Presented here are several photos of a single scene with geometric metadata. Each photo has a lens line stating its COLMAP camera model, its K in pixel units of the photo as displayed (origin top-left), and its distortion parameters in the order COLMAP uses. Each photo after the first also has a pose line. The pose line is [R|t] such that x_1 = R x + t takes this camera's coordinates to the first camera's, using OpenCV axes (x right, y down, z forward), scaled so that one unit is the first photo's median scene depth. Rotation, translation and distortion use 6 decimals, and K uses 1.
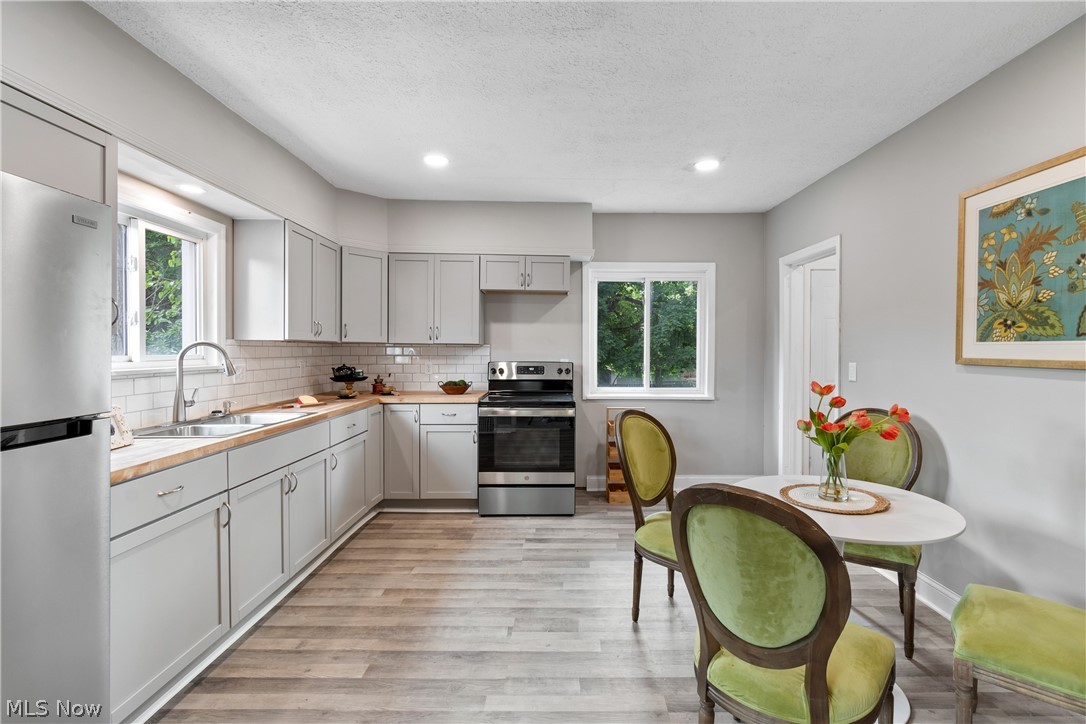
lens RADIAL K [[482.6, 0, 575.9], [0, 482.6, 356.9], [0, 0, 1]] dist [0.005769, -0.002860]
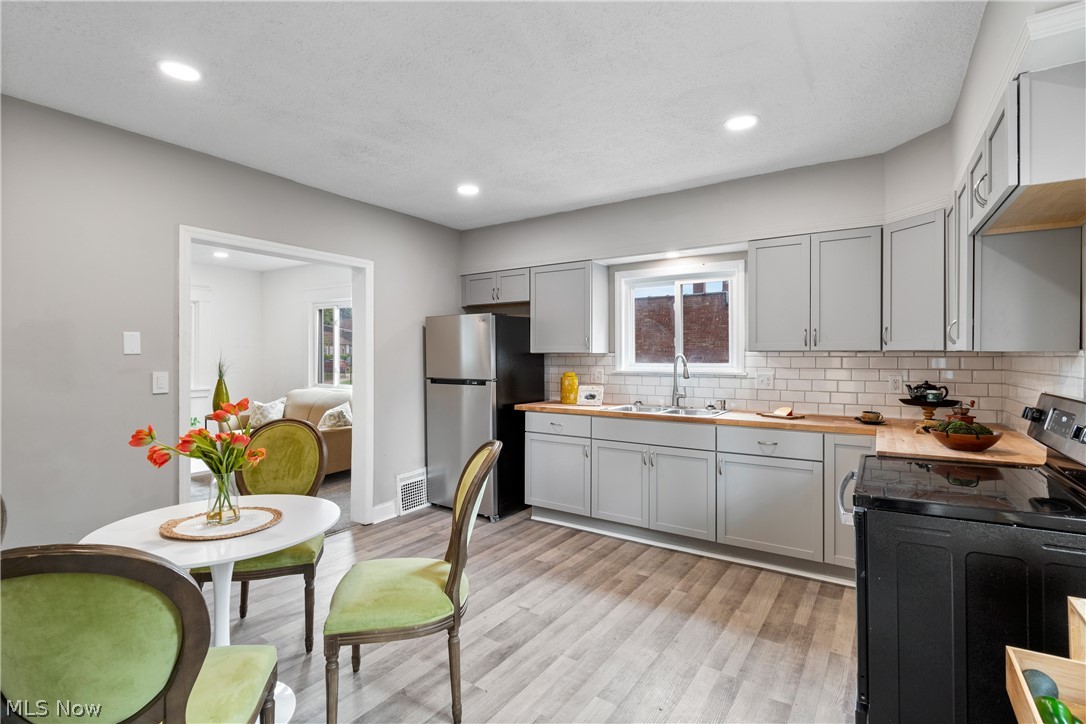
lens RADIAL K [[520.4, 0, 549.2], [0, 520.4, 359.1], [0, 0, 1]] dist [0.001998, -0.000455]
pose [[-0.574895, 0.002005, -0.818225, 0.769492], [-0.014168, 0.999823, 0.012405, -0.031421], [0.818104, 0.018724, -0.574765, 1.615525]]
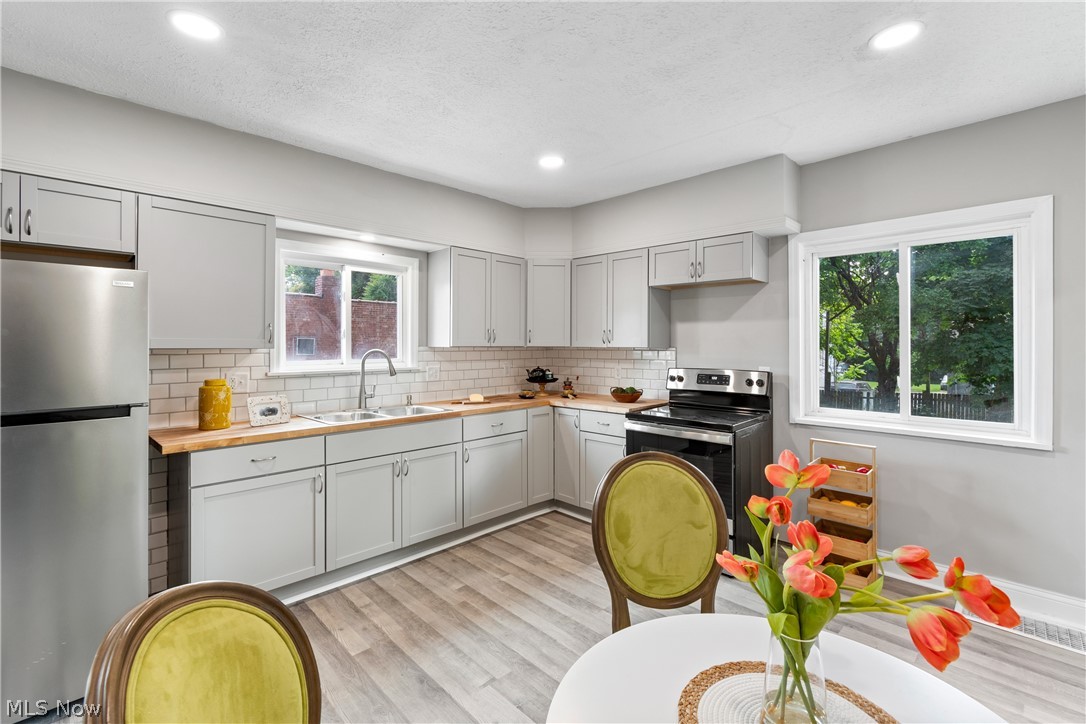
lens RADIAL K [[482.6, 0, 552.4], [0, 482.6, 344.8], [0, 0, 1]] dist [0.005769, -0.002860]
pose [[0.695810, -0.004620, -0.718211, 0.534756], [-0.008010, 0.999867, -0.014192, -0.030706], [0.718181, 0.015628, 0.695681, 0.430526]]
